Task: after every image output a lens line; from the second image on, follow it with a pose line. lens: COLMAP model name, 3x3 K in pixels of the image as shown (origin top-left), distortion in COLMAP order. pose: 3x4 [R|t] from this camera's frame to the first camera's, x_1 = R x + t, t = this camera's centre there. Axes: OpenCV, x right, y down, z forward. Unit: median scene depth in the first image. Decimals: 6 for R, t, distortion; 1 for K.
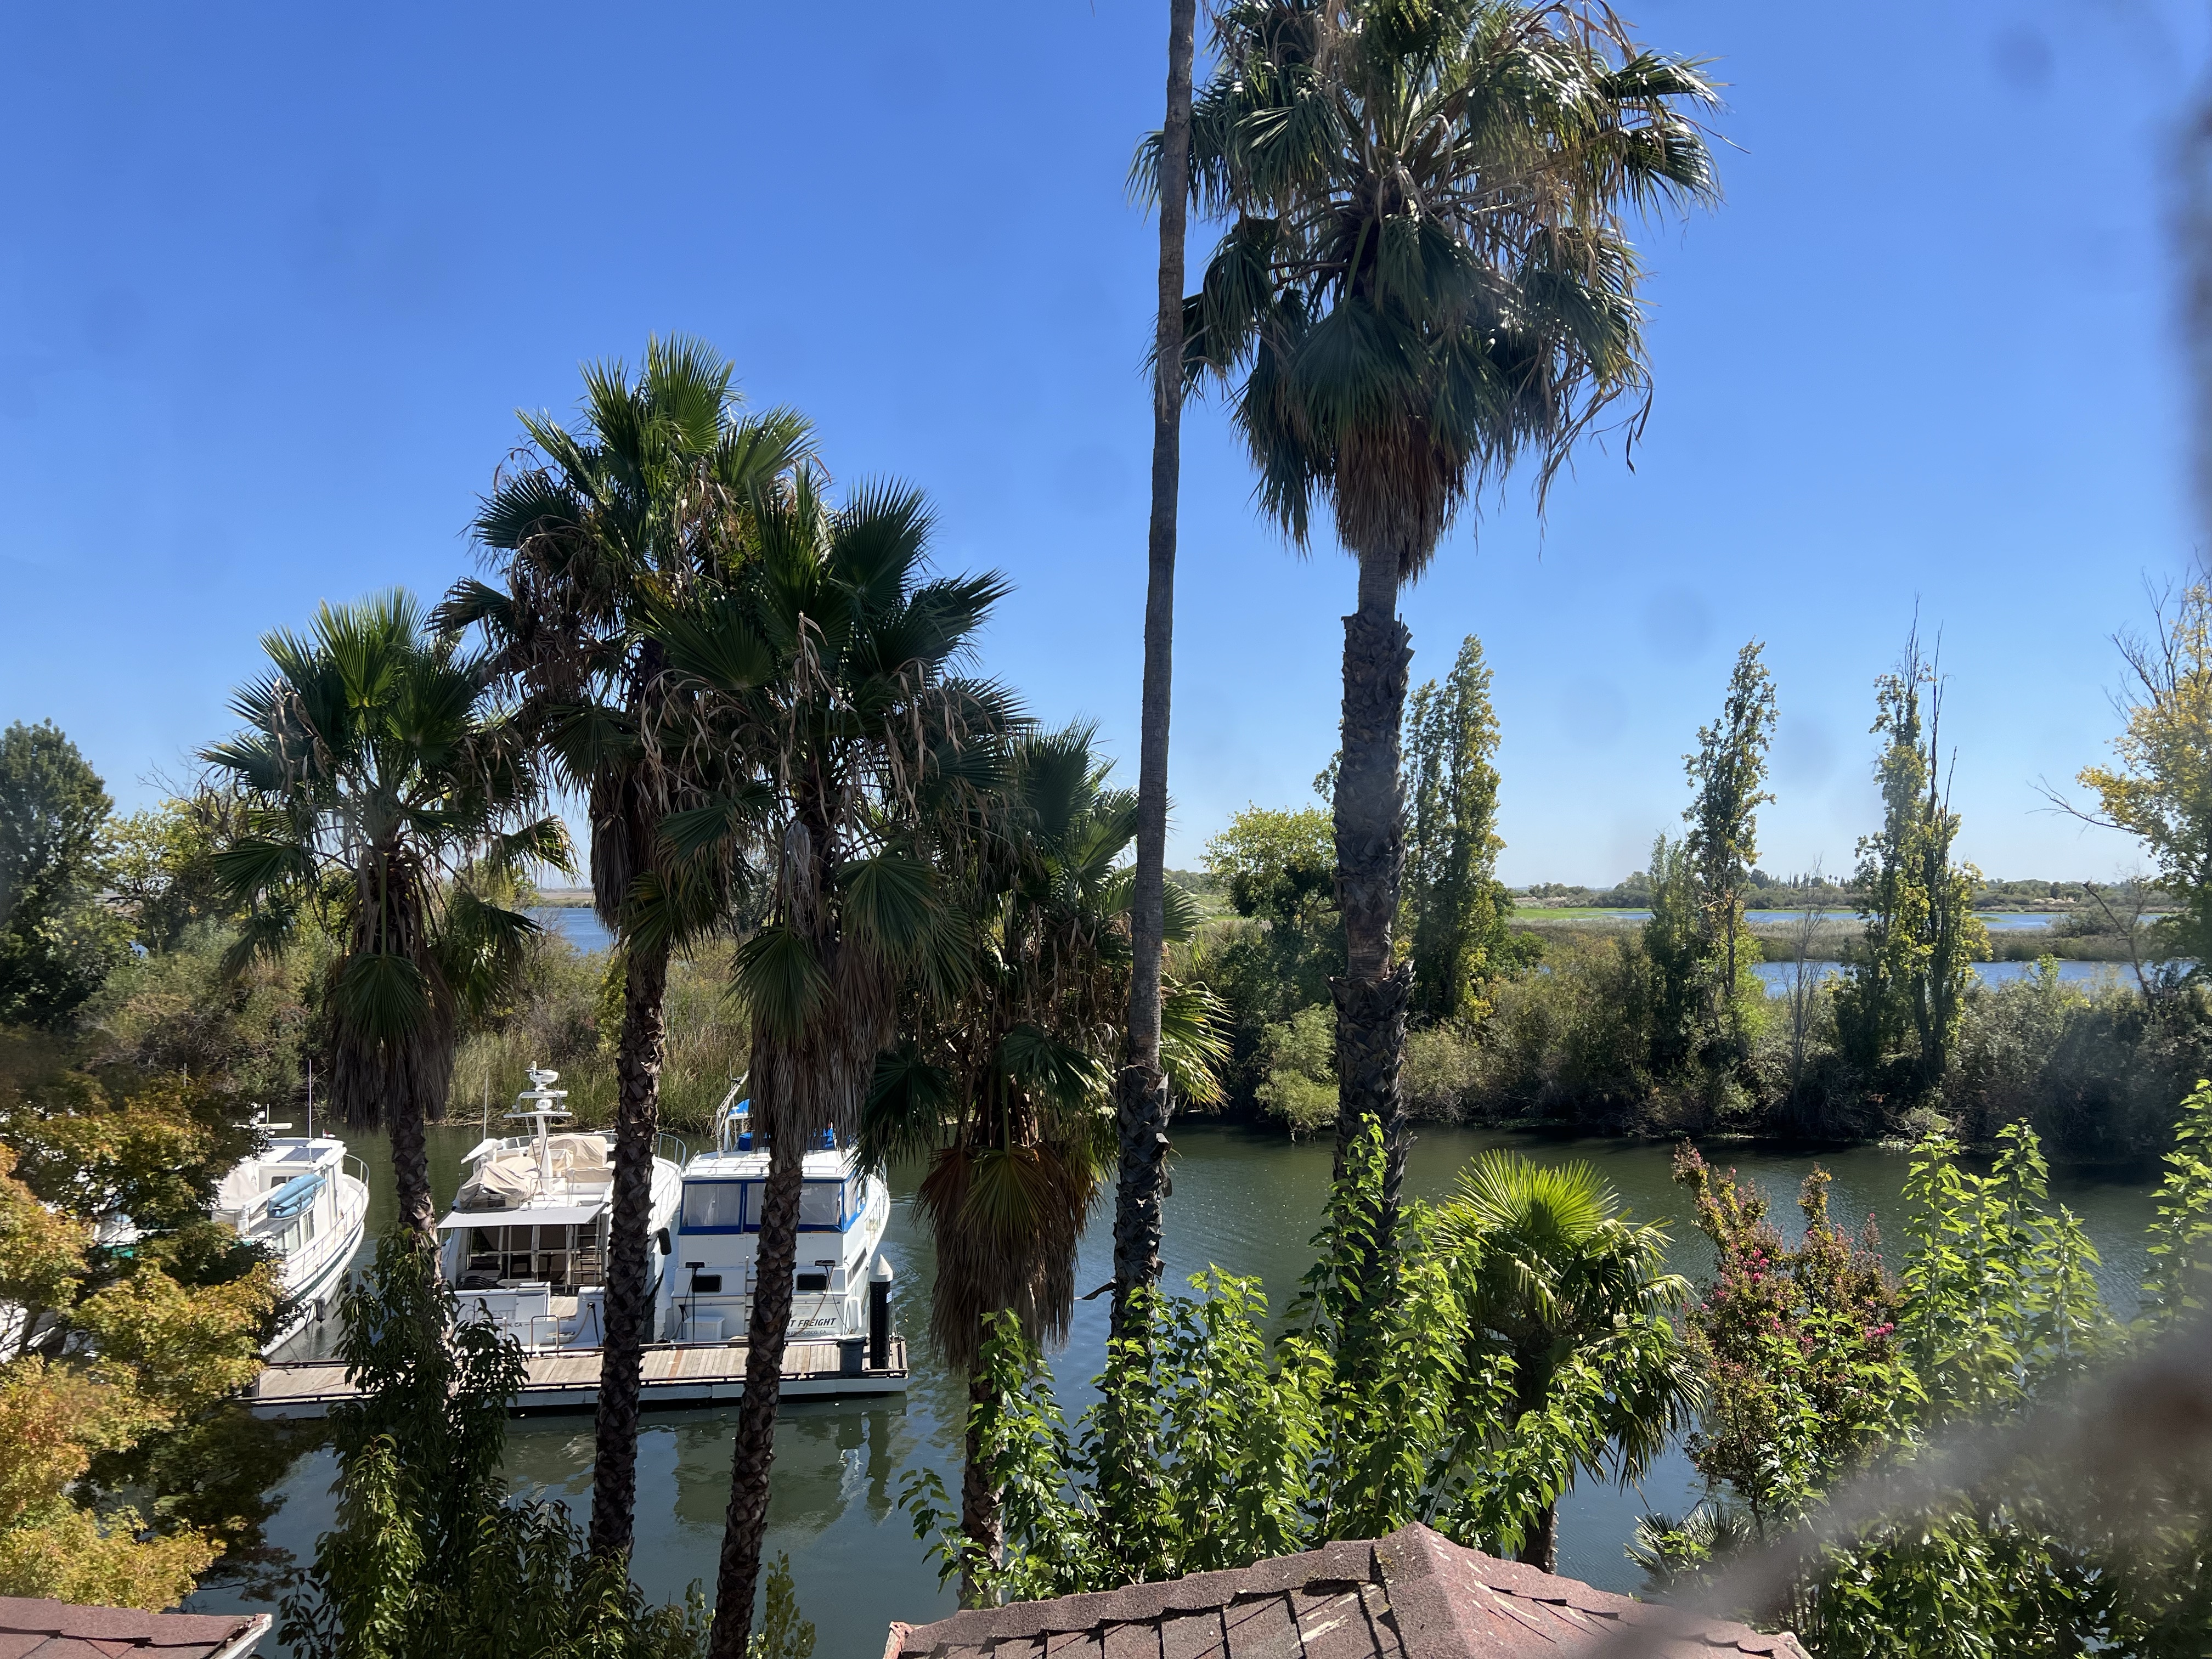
lens RADIAL K [[1618.7, 0, 1110.2], [0, 1618.7, 835.9], [0, 0, 1]] dist [0.031614, 0.011710]
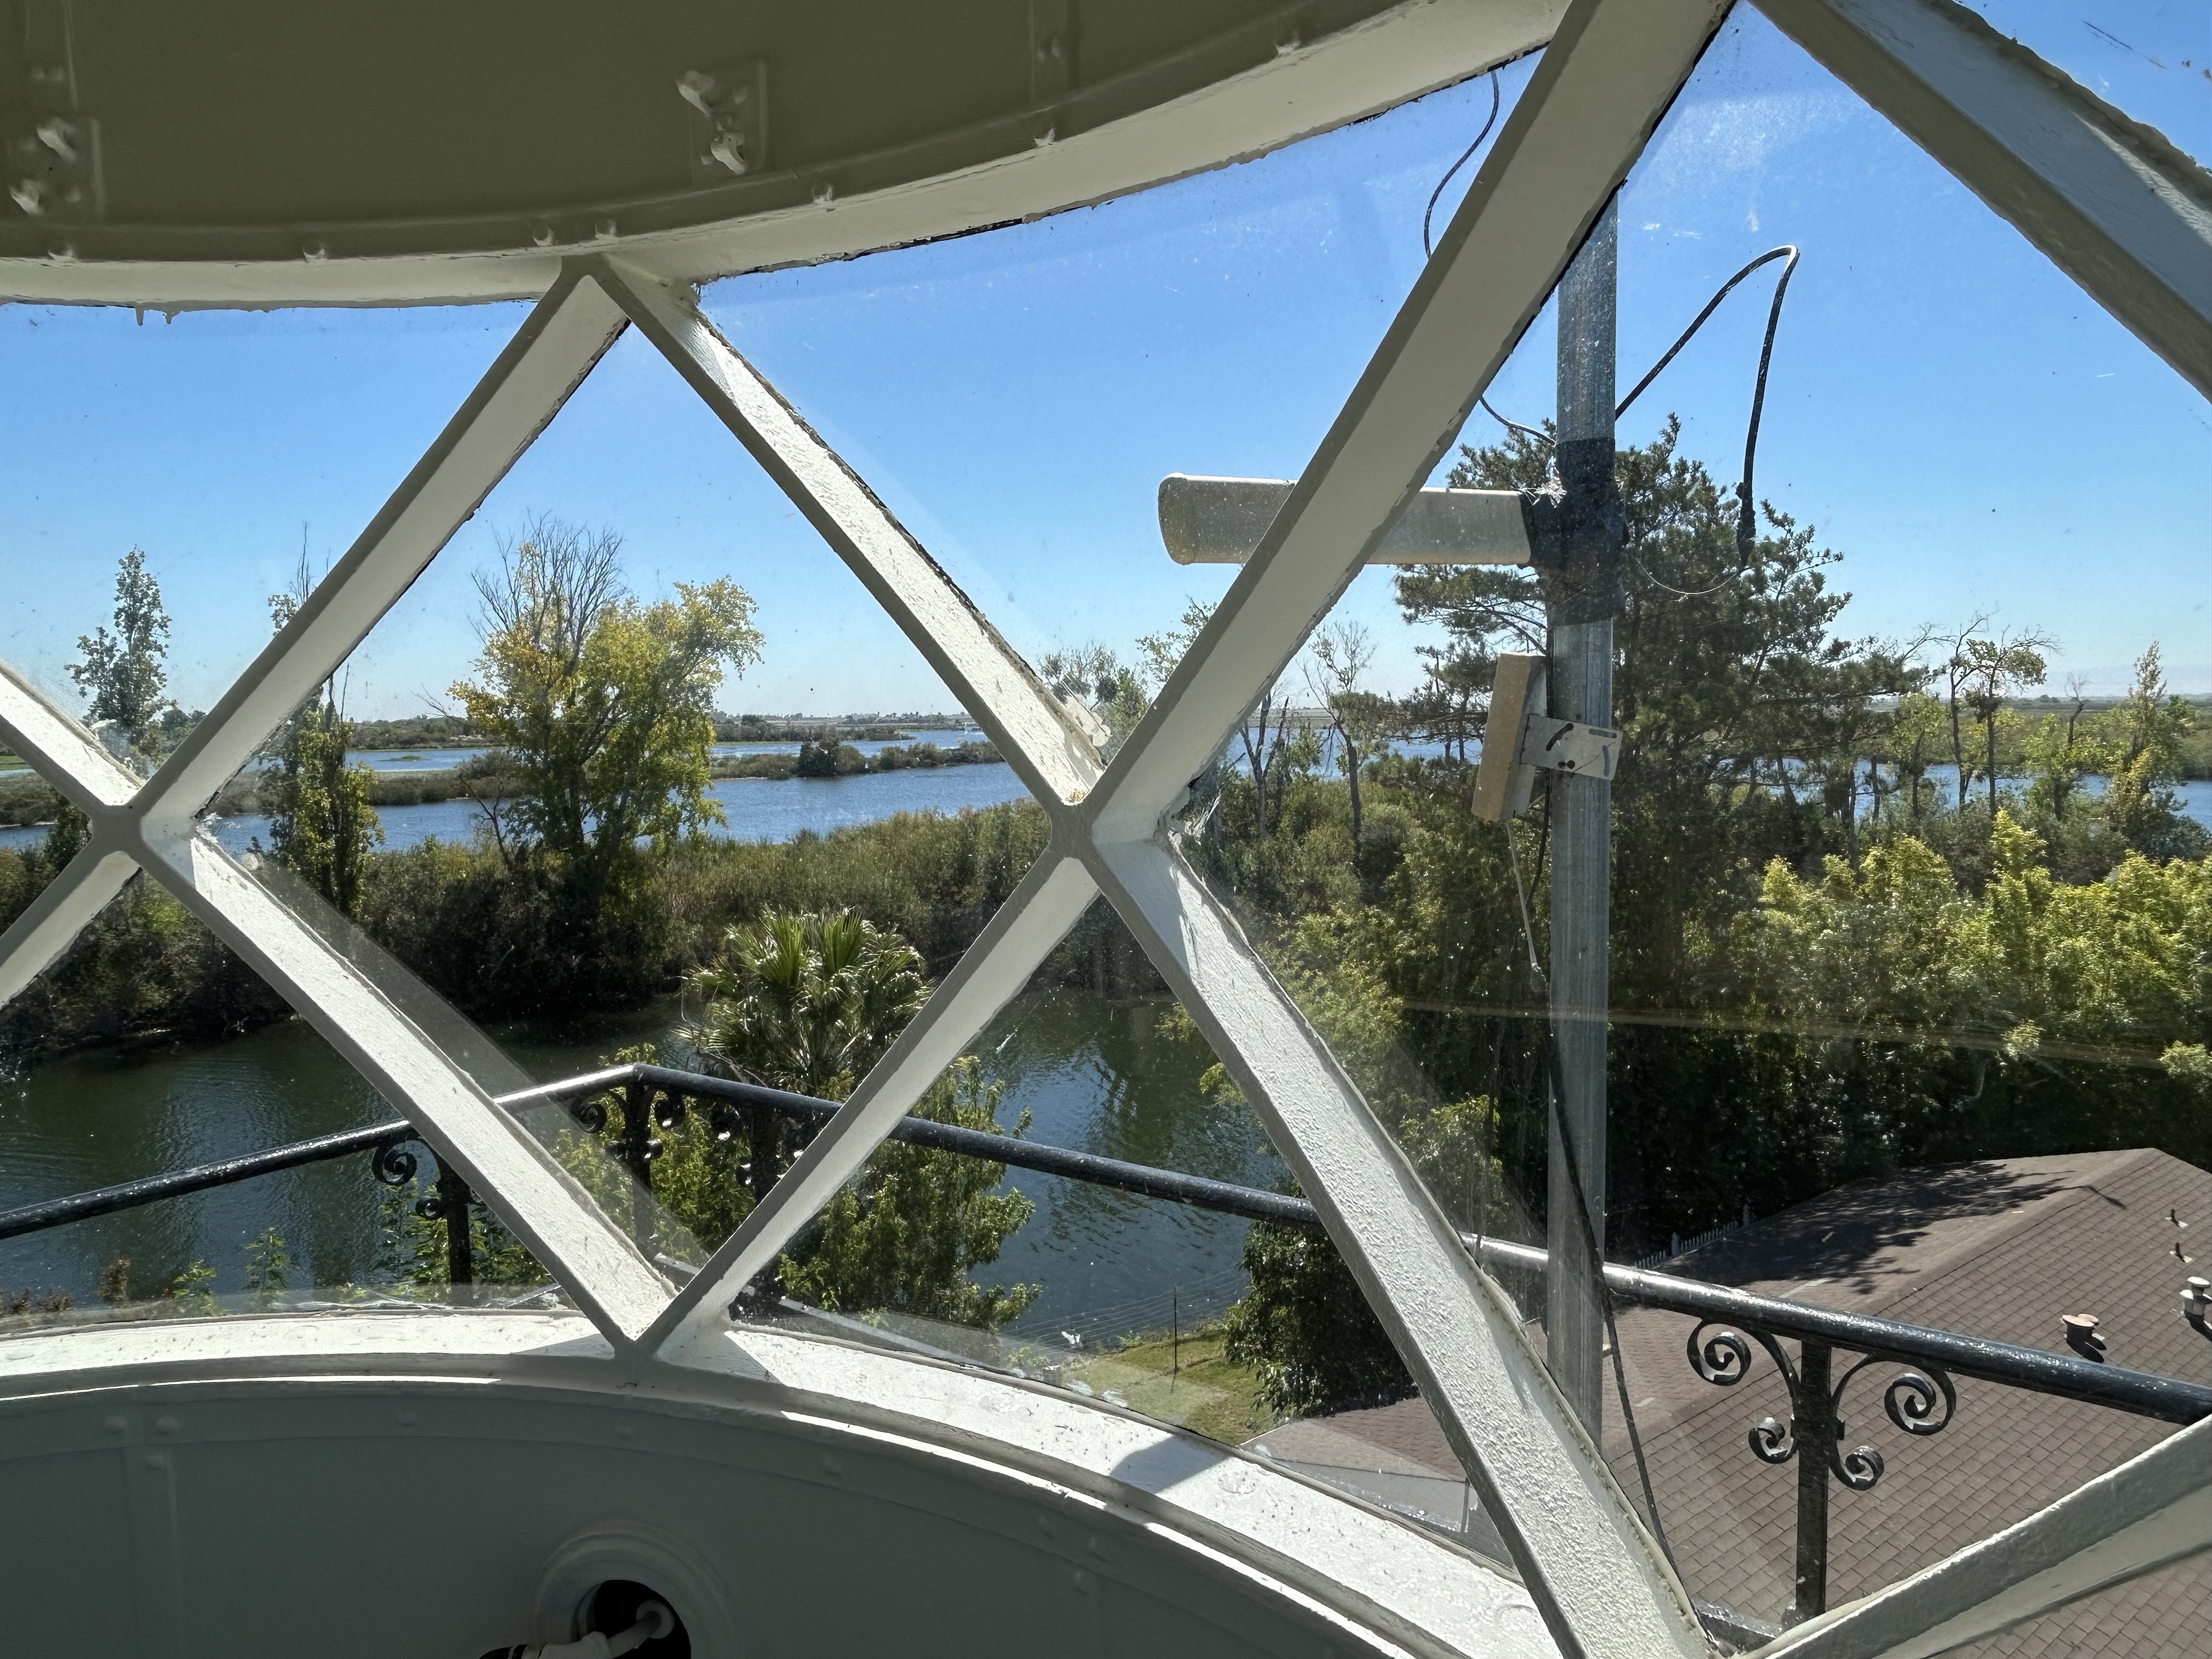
lens RADIAL K [[1489.6, 0, 1138.7], [0, 1489.6, 838.1], [0, 0, 1]] dist [0.008548, -0.013213]
pose [[0.611125, -0.095857, 0.785708, 0.030054], [-0.036870, 0.988115, 0.149229, -0.107310], [-0.790675, -0.120167, 0.600328, -0.065057]]
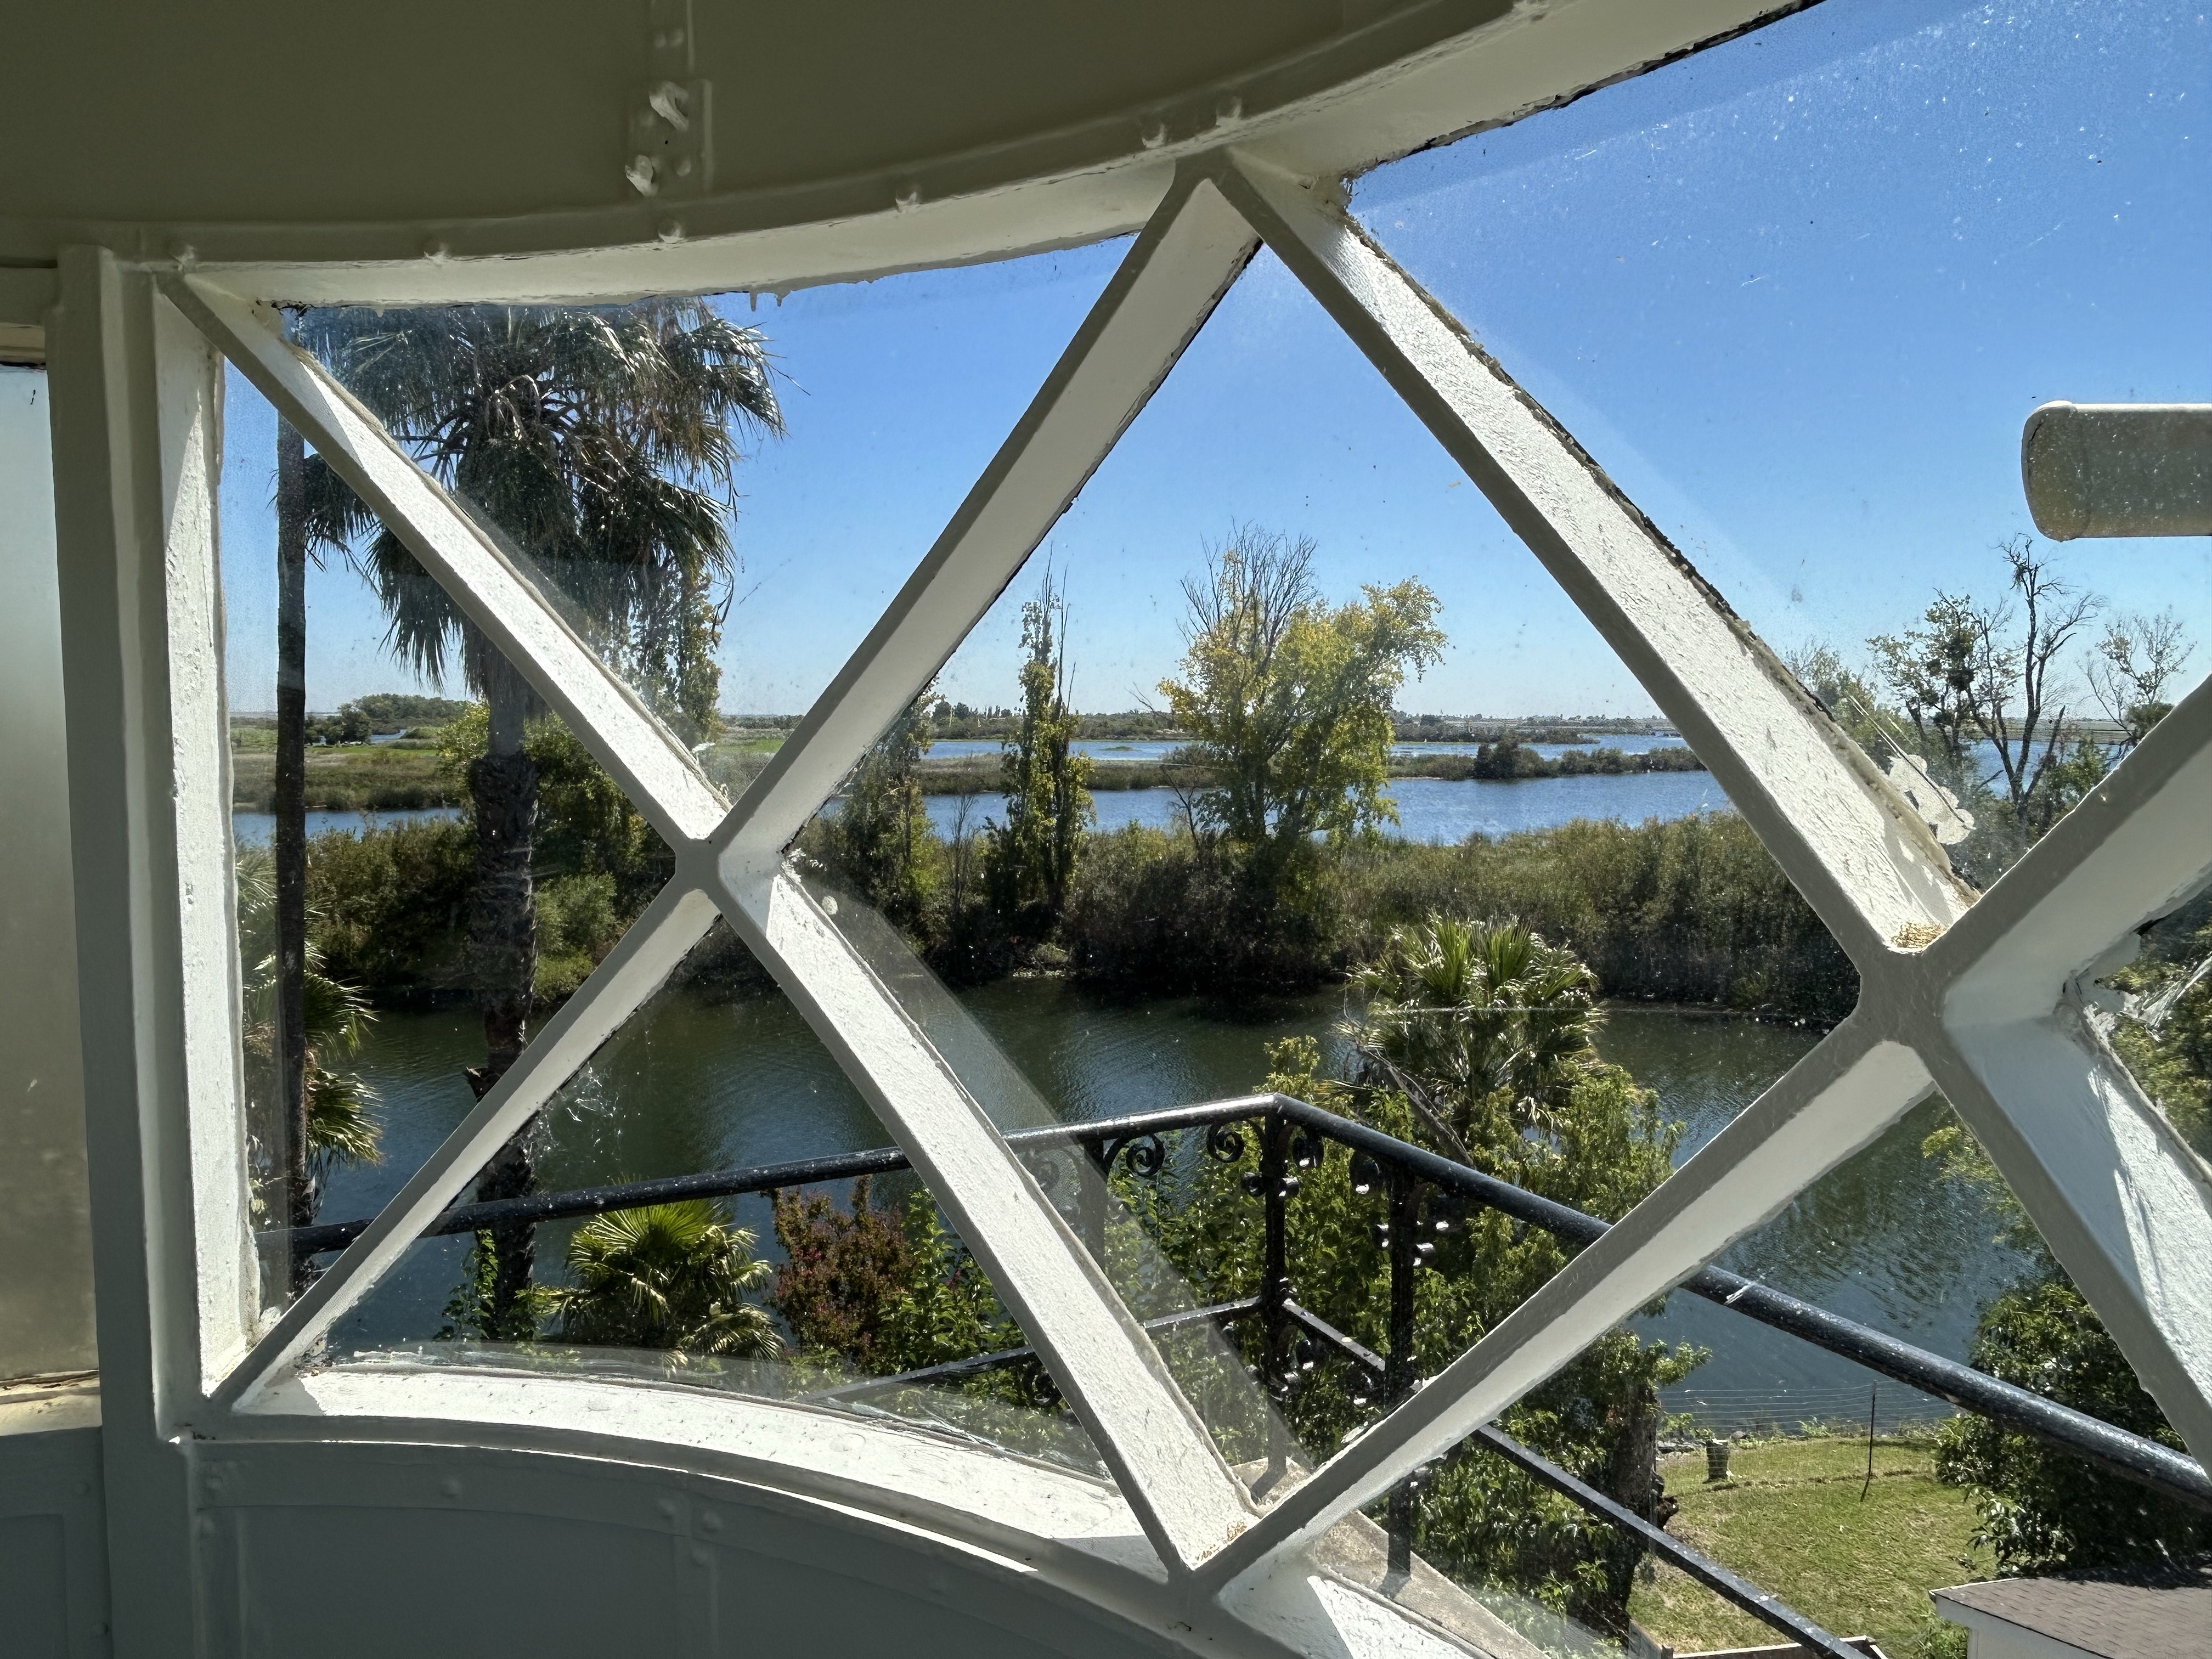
lens RADIAL K [[1489.6, 0, 1102.0], [0, 1489.6, 818.3], [0, 0, 1]] dist [0.008548, -0.013213]
pose [[0.903820, -0.043911, 0.425655, 0.039042], [-0.022883, 0.988338, 0.150547, -0.107410], [-0.427301, -0.145808, 0.892274, -0.054996]]
